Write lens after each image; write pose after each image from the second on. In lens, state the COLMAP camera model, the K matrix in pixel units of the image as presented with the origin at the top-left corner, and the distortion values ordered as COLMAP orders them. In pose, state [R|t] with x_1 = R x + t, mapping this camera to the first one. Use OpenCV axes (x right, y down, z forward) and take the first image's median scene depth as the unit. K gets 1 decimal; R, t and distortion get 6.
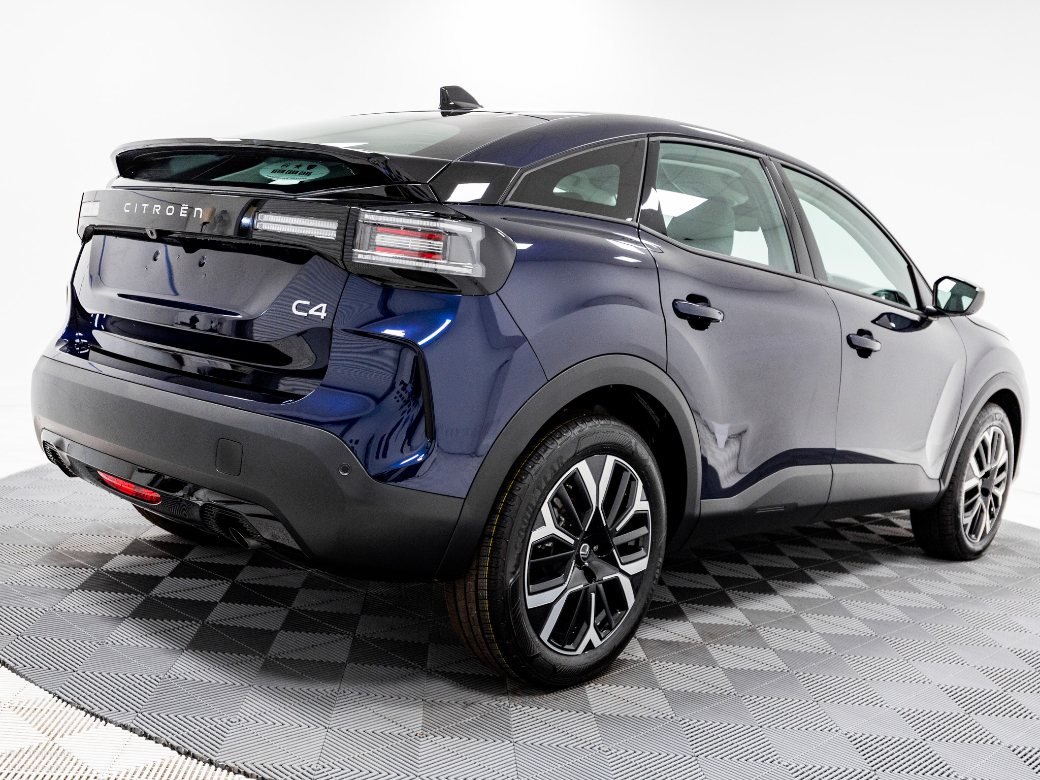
lens RADIAL K [[1141.6, 0, 520.0], [0, 1141.6, 390.0], [0, 0, 1]] dist [0.010963, 0.009792]
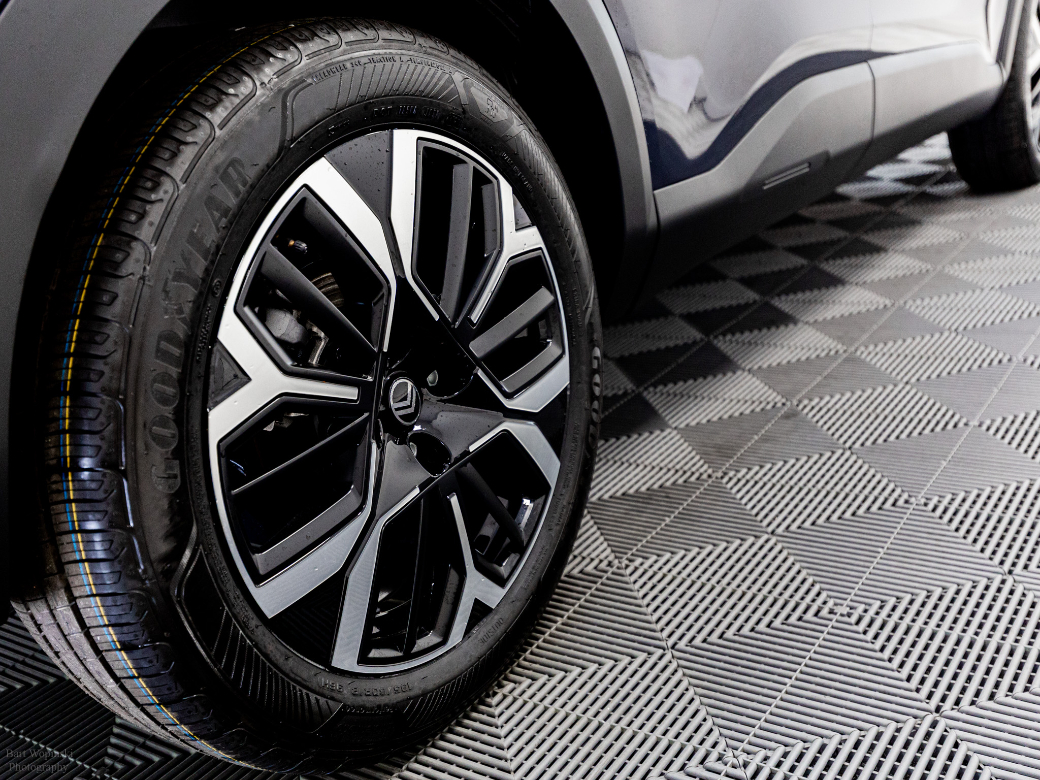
lens RADIAL K [[1141.6, 0, 520.0], [0, 1141.6, 390.0], [0, 0, 1]] dist [0.010963, 0.009792]
pose [[0.965891, -0.254752, 0.046430, 0.075756], [0.236889, 0.941705, 0.238904, 0.056328], [-0.104585, -0.219756, 0.969933, 0.617582]]
